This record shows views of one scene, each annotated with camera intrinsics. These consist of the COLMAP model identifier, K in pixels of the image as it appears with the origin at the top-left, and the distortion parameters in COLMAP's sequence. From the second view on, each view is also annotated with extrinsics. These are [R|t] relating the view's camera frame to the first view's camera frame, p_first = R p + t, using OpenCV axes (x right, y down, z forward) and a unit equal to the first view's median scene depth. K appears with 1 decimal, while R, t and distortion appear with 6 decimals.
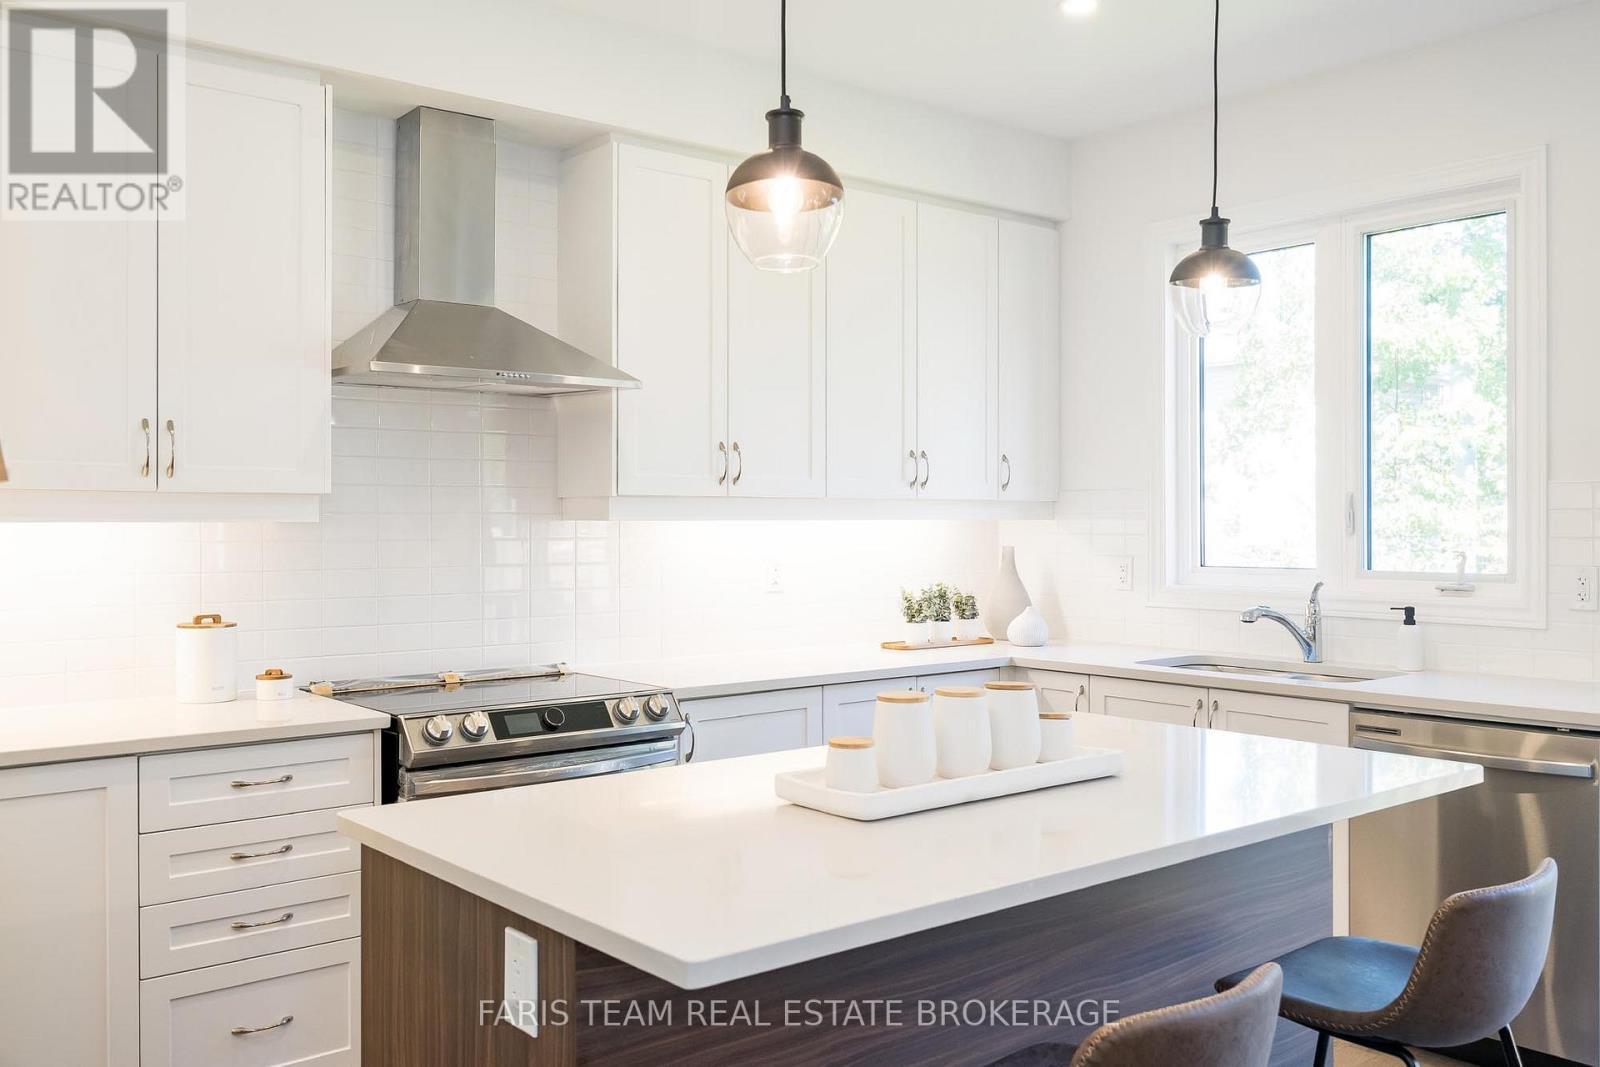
lens RADIAL K [[1390.0, 0, 800.8], [0, 1390.0, 527.0], [0, 0, 1]] dist [0.022761, -0.001890]
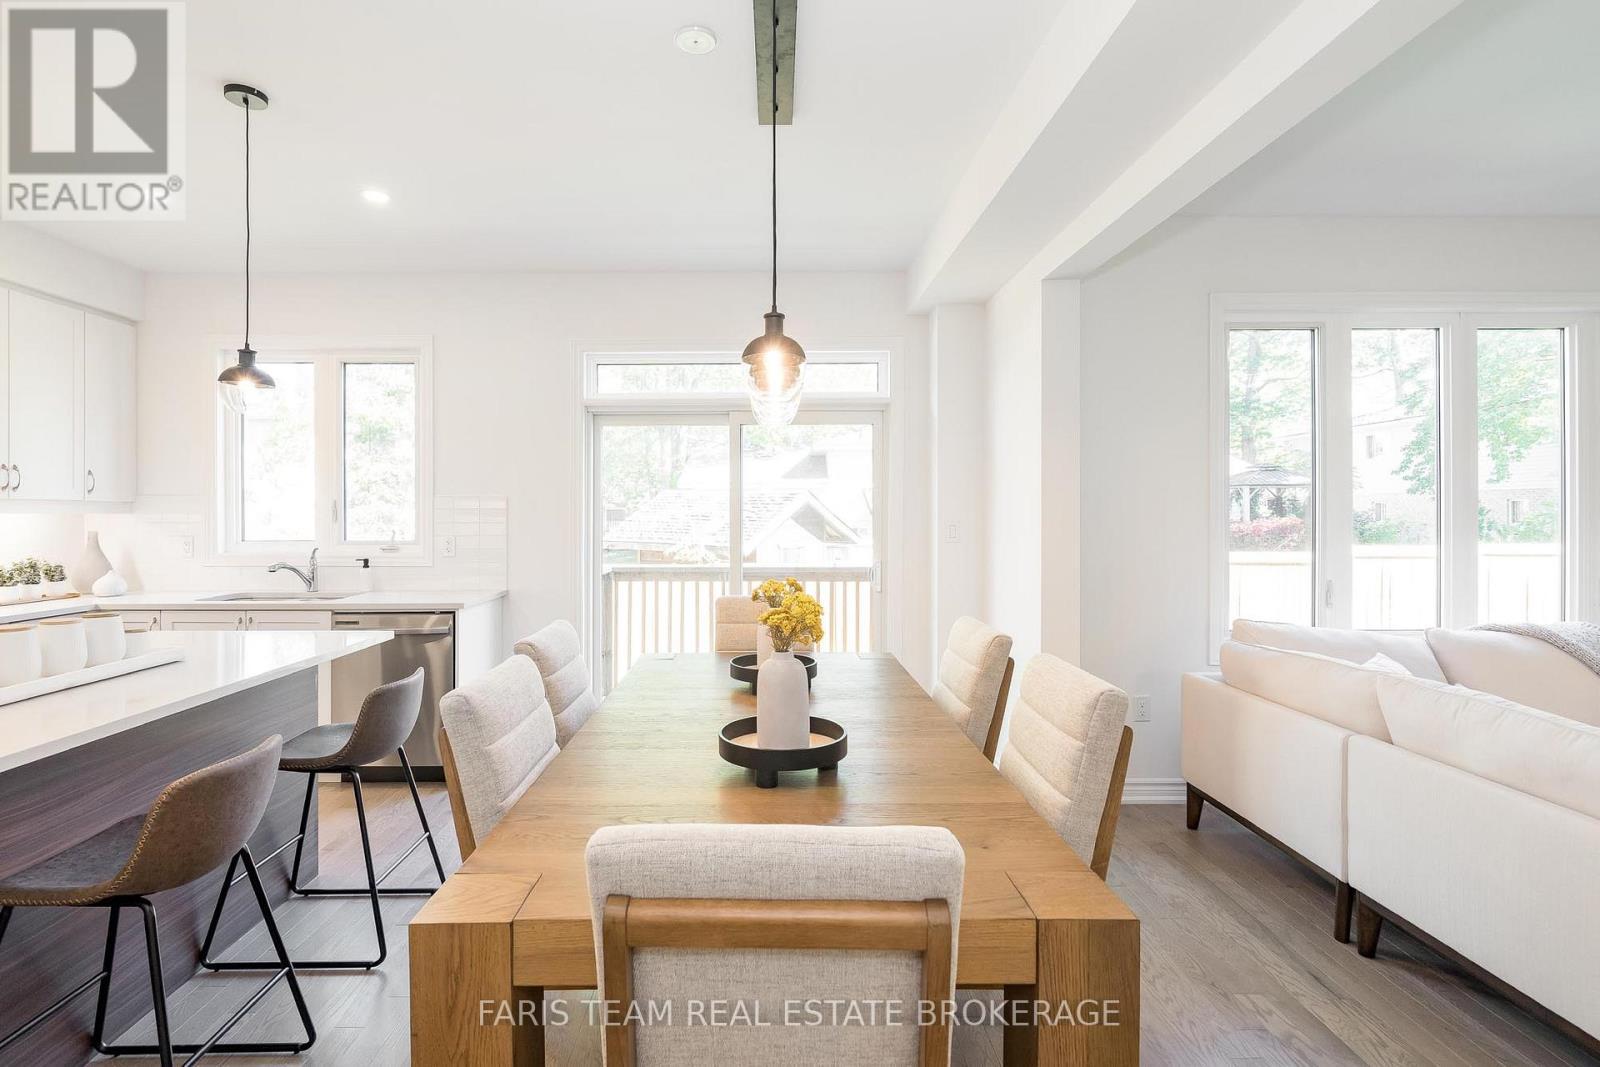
lens RADIAL K [[764.7, 0, 767.0], [0, 764.7, 511.7], [0, 0, 1]] dist [-0.001089, 0.000576]
pose [[0.639123, 0.002841, 0.769100, -0.026193], [0.003437, 0.999973, -0.006550, 0.000890], [-0.769097, 0.006829, 0.639095, -0.112718]]
